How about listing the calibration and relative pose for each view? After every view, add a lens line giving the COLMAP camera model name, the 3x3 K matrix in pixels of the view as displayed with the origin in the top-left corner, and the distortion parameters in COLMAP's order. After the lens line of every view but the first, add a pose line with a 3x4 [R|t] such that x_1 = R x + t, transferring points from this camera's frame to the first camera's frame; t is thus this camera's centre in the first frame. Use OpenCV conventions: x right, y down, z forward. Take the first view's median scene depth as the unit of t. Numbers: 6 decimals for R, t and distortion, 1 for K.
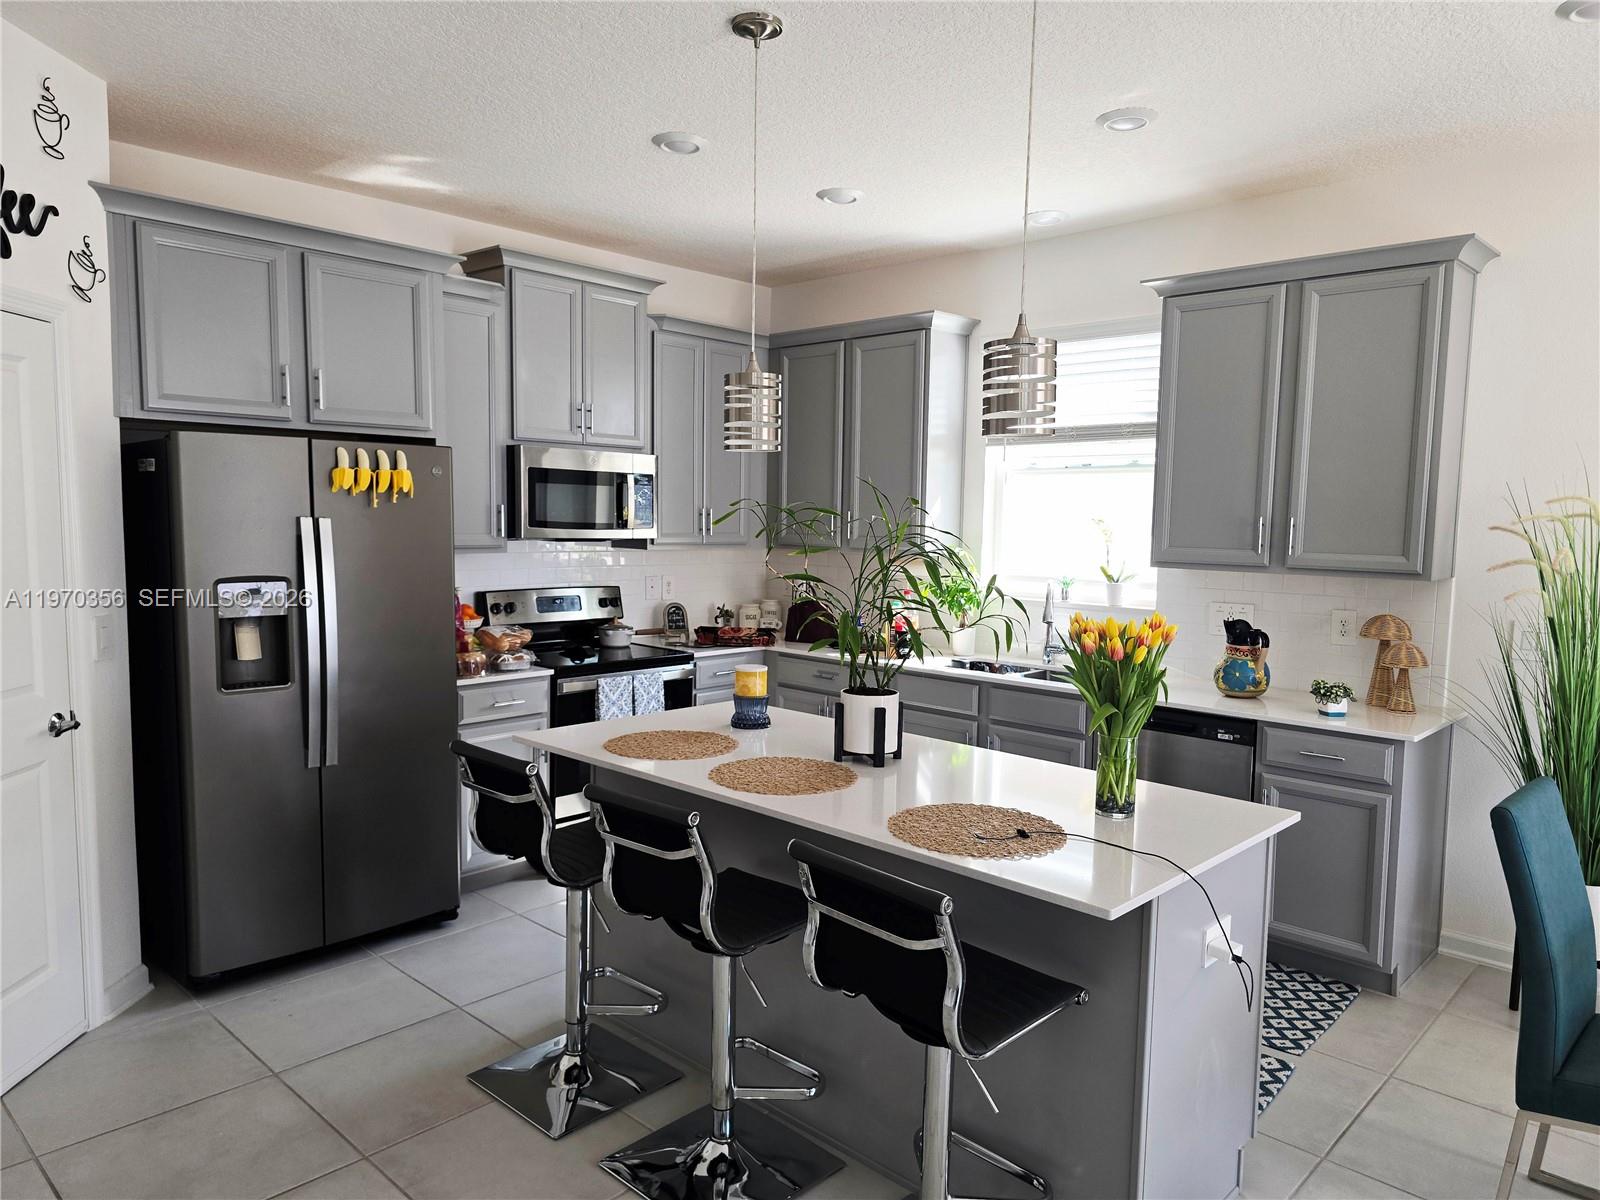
lens RADIAL K [[1082.2, 0, 805.5], [0, 1082.2, 607.2], [0, 0, 1]] dist [0.052519, -0.053564]
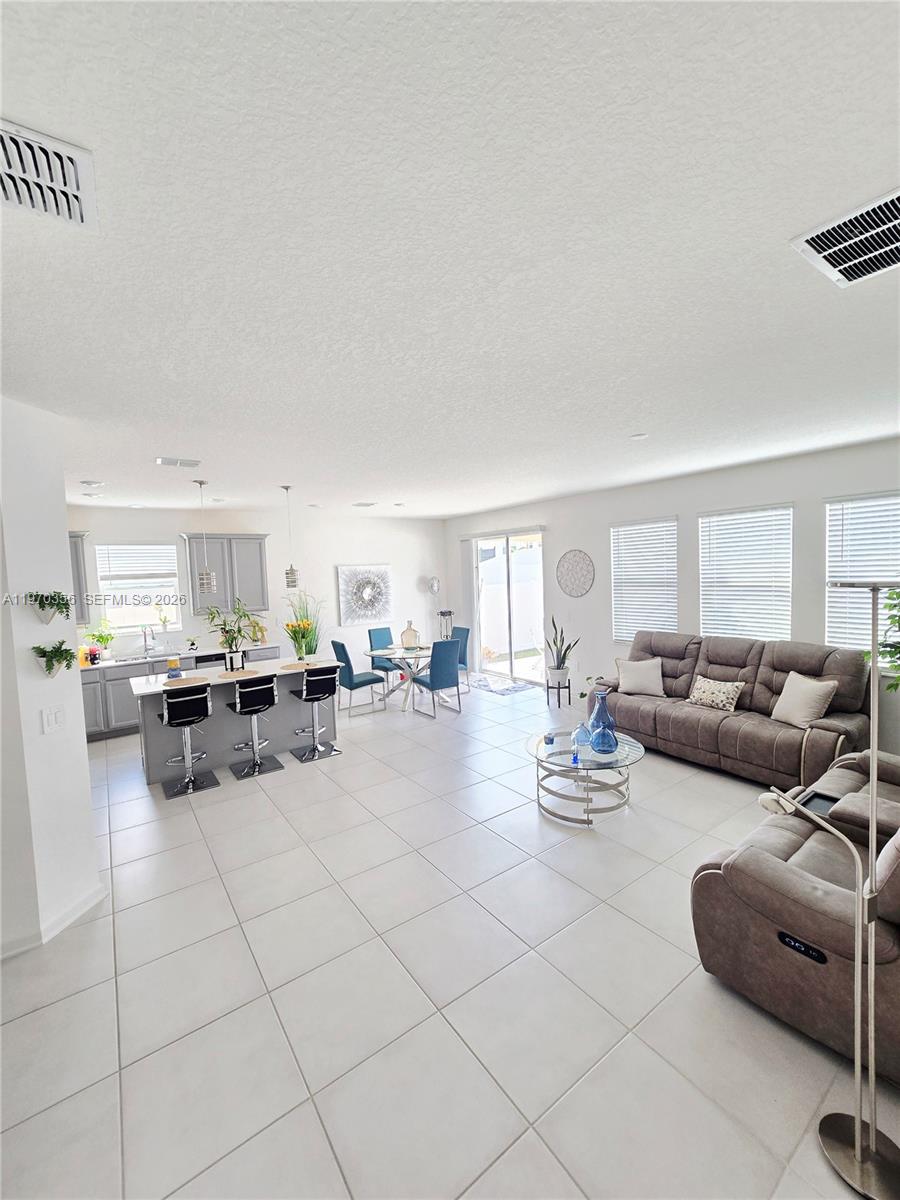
lens RADIAL K [[493.7, 0, 456.0], [0, 493.7, 600.3], [0, 0, 1]] dist [-0.003065, 0.000398]
pose [[0.186043, -0.084930, 0.978864, -1.103866], [0.126211, 0.990069, 0.061915, -0.084393], [-0.974402, 0.112024, 0.194915, -0.104959]]
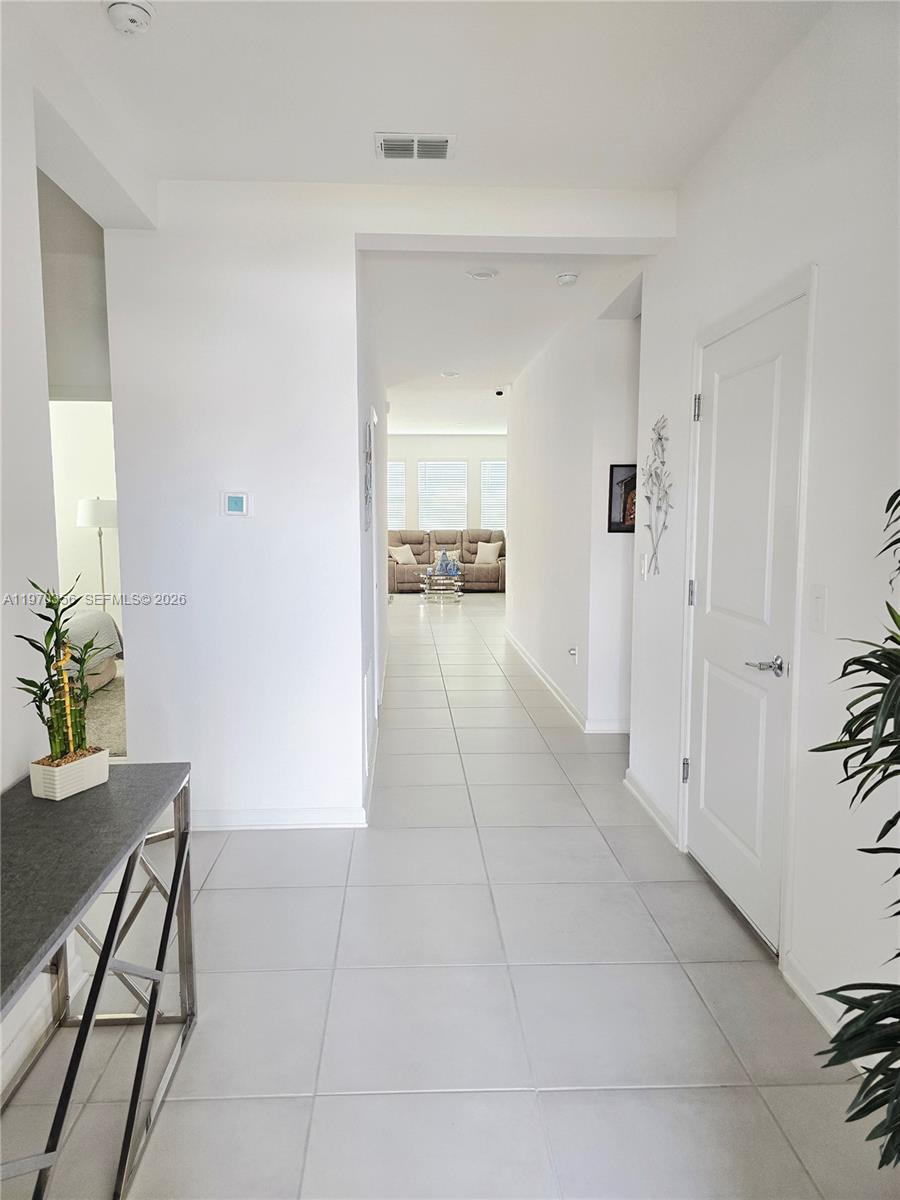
lens RADIAL K [[811.6, 0, 450.0], [0, 811.6, 600.0], [0, 0, 1]] dist [0.052519, -0.053564]
pose [[-0.724334, -0.094310, 0.682969, -2.350163], [0.046765, 0.981598, 0.185145, -0.200477], [-0.687862, 0.166046, -0.706594, 2.106802]]
